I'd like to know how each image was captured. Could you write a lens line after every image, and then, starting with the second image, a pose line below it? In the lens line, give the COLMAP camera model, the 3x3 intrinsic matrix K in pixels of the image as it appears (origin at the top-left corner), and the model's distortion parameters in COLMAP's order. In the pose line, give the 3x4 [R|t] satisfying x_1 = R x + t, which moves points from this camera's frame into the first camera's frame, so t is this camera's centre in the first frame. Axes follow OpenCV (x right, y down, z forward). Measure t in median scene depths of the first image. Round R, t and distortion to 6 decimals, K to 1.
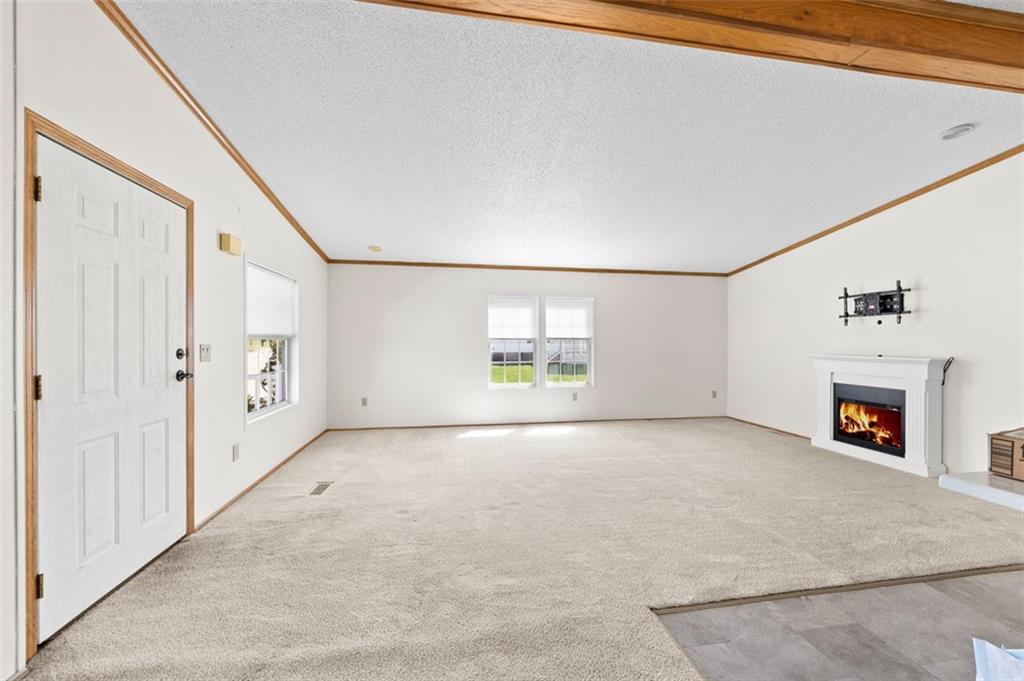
lens RADIAL K [[397.2, 0, 512.0], [0, 397.2, 340.5], [0, 0, 1]] dist [-0.000321, -0.000505]
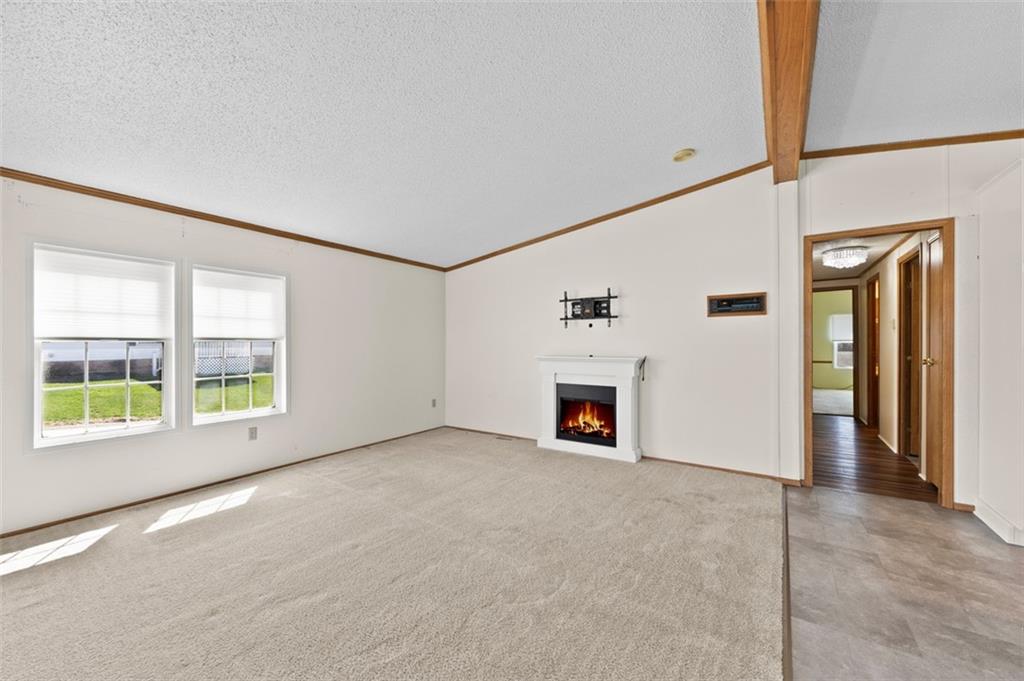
lens RADIAL K [[397.2, 0, 512.0], [0, 397.2, 340.5], [0, 0, 1]] dist [-0.000321, -0.000505]
pose [[0.690762, 0.004535, 0.723068, -0.017021], [-0.000752, 0.999984, -0.005553, 0.002080], [-0.723082, 0.003292, 0.690755, 0.436201]]
